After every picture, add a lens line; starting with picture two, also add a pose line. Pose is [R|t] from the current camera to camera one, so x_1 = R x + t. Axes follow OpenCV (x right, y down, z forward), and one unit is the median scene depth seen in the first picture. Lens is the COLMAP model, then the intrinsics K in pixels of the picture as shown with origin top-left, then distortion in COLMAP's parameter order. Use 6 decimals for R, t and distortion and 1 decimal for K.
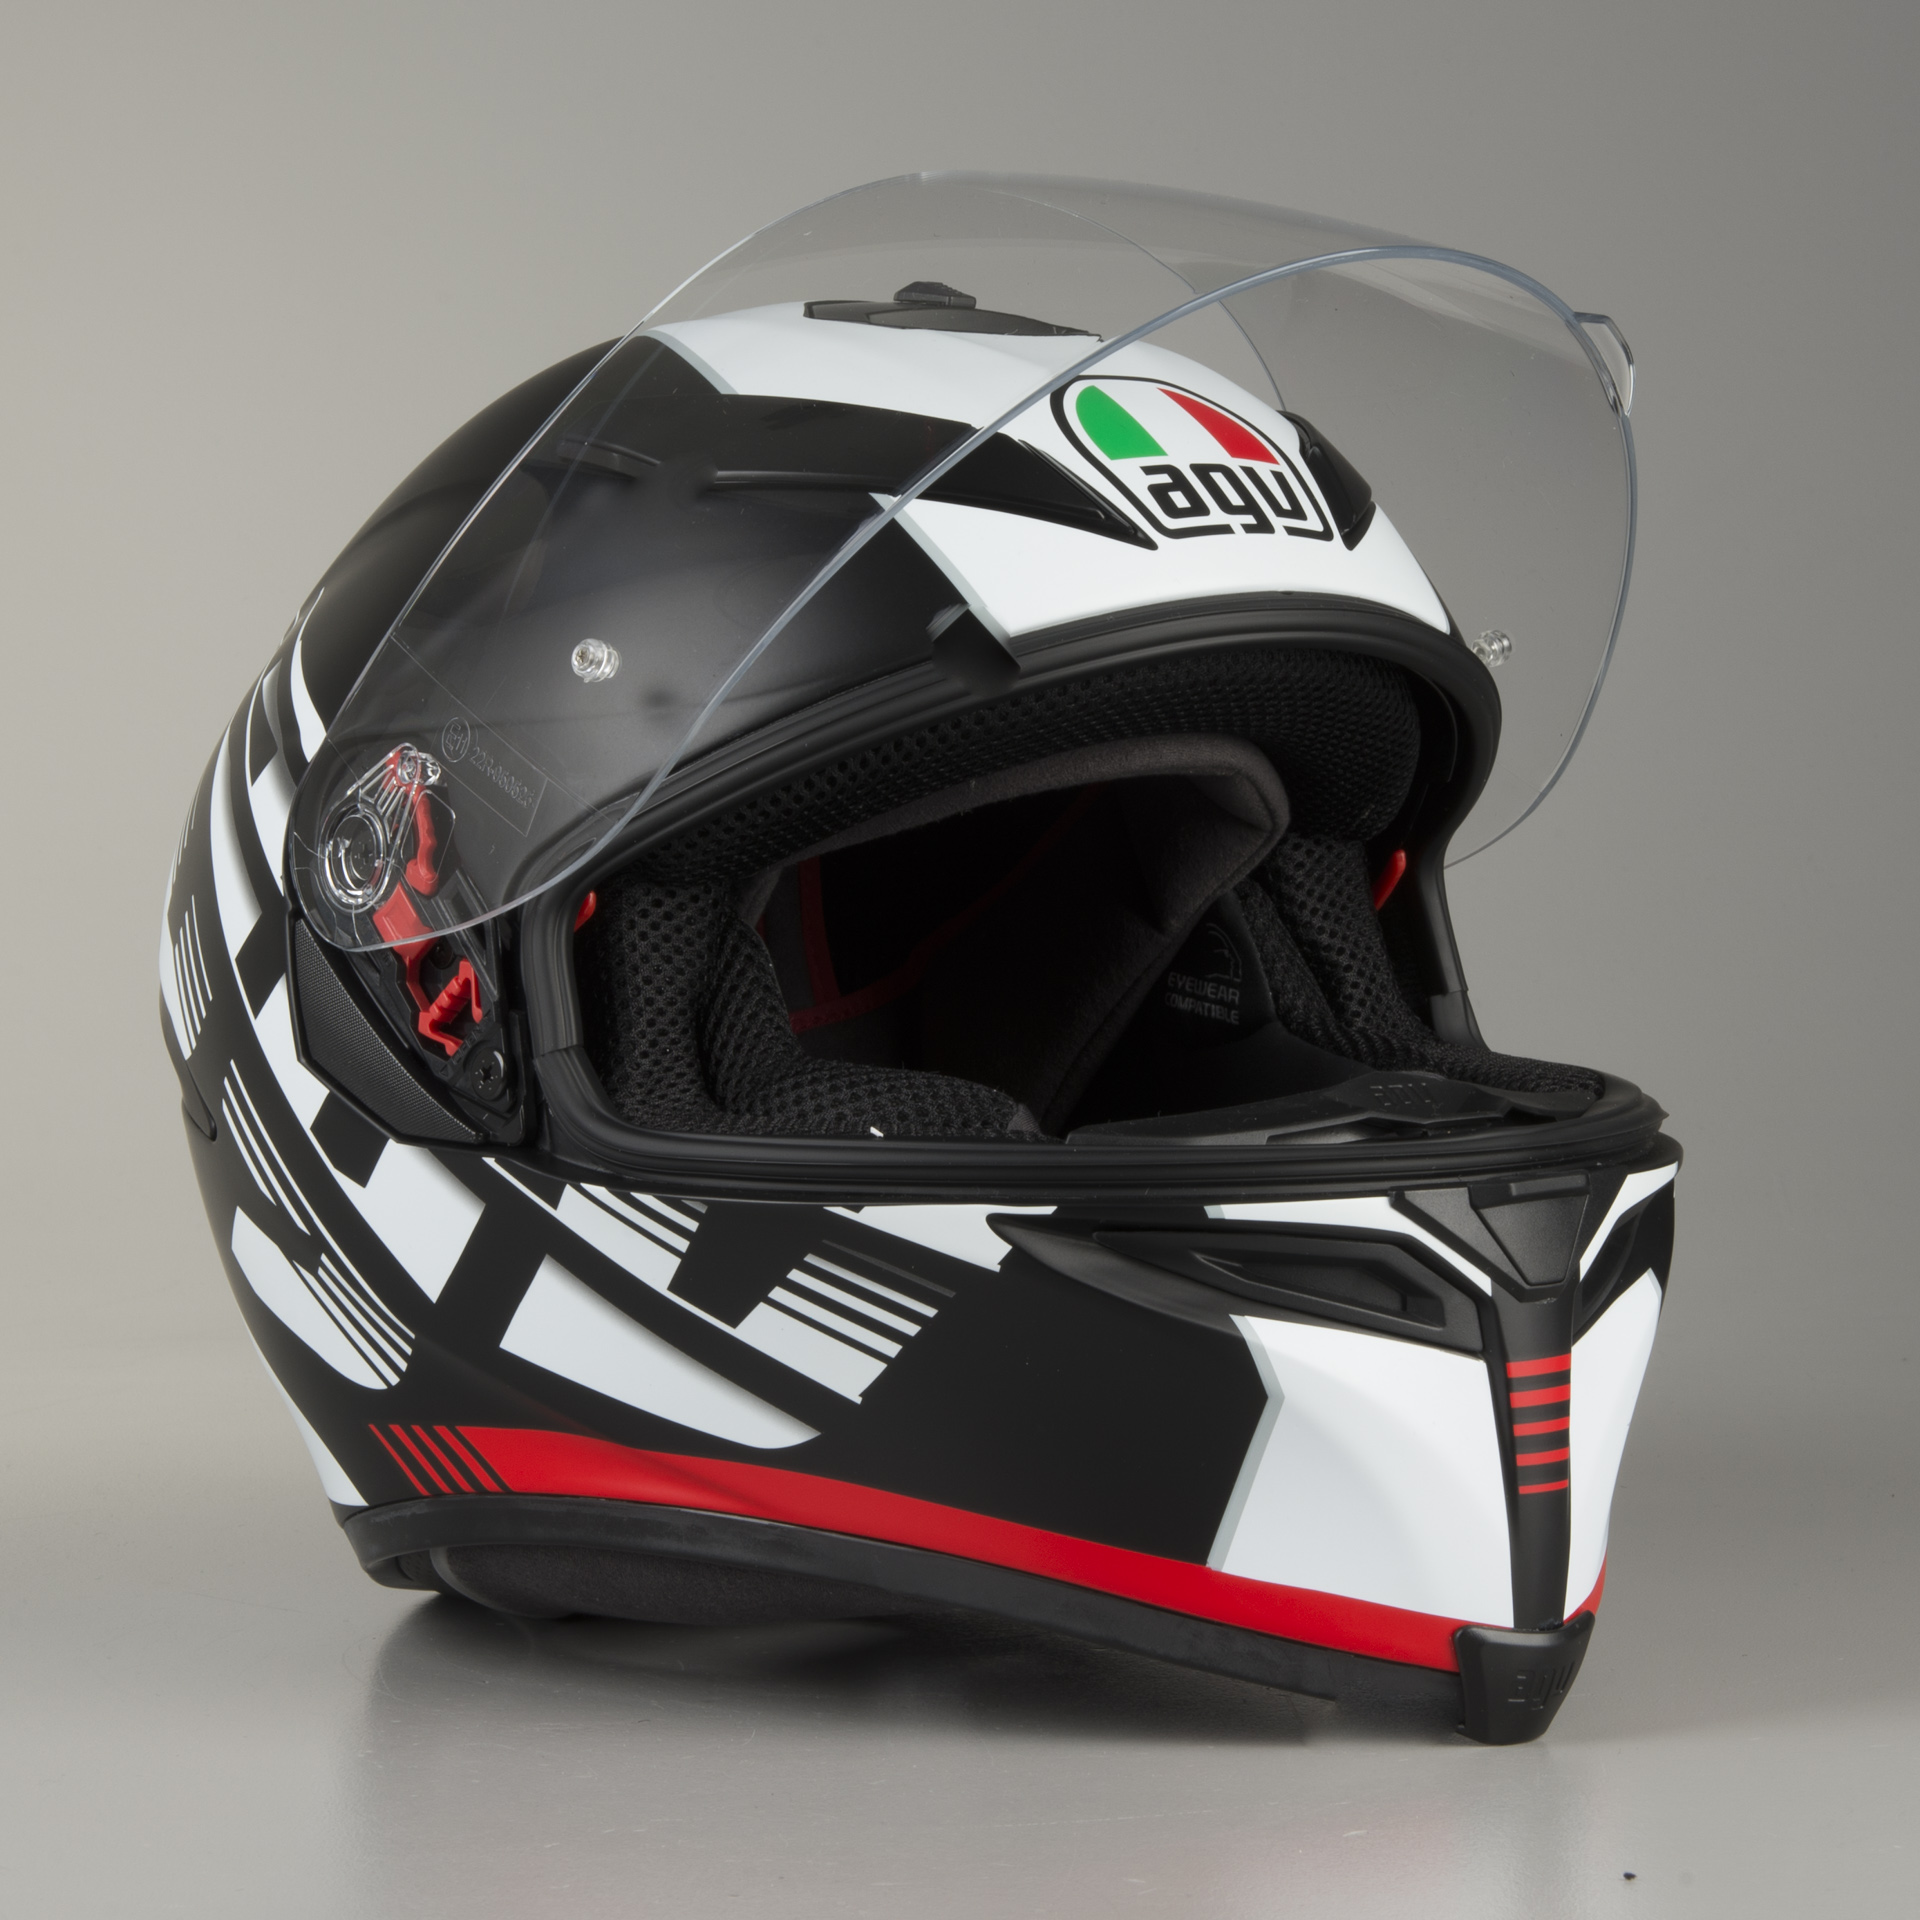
lens RADIAL K [[5344.2, 0, 958.3], [0, 5344.2, 963.1], [0, 0, 1]] dist [0.165006, 0.000000]
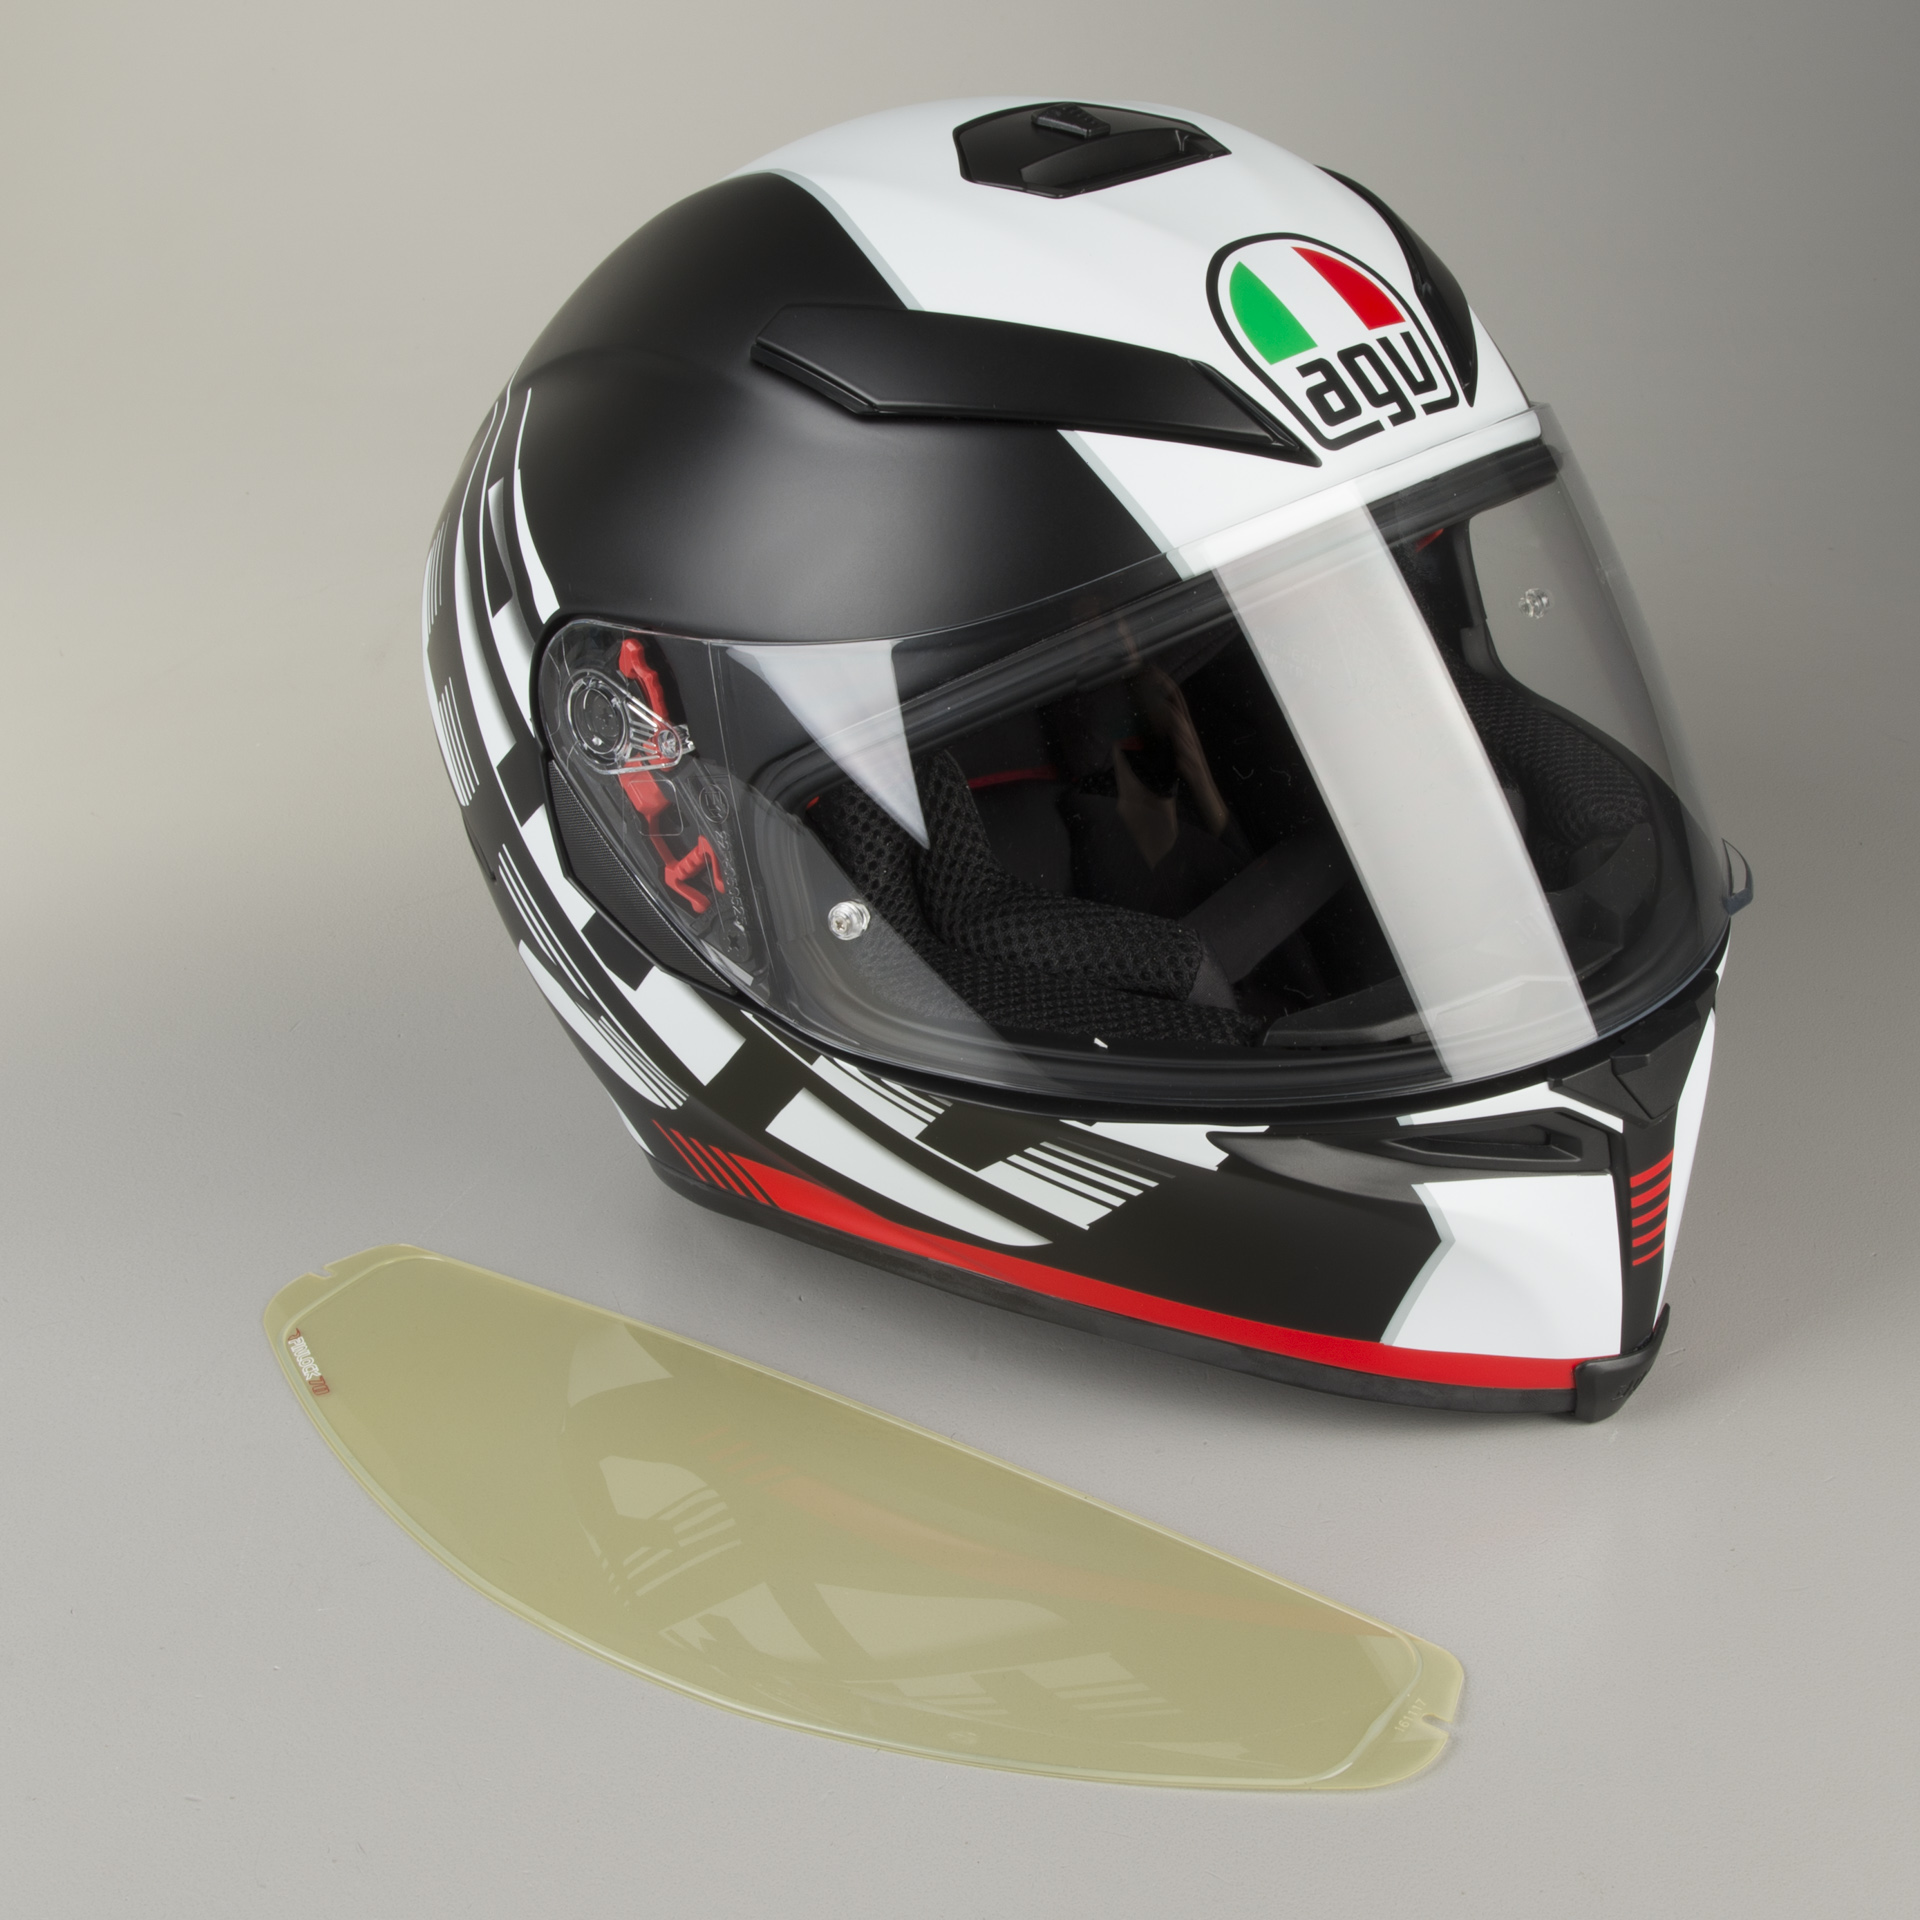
lens RADIAL K [[2684.0, 0, 998.5], [0, 2684.0, 972.4], [0, 0, 1]] dist [-0.081238, 0.000000]
pose [[0.996401, -0.069155, 0.049022, -0.060425], [0.041417, 0.901754, 0.430260, -0.216647], [-0.073960, -0.426682, 0.901373, 0.469045]]
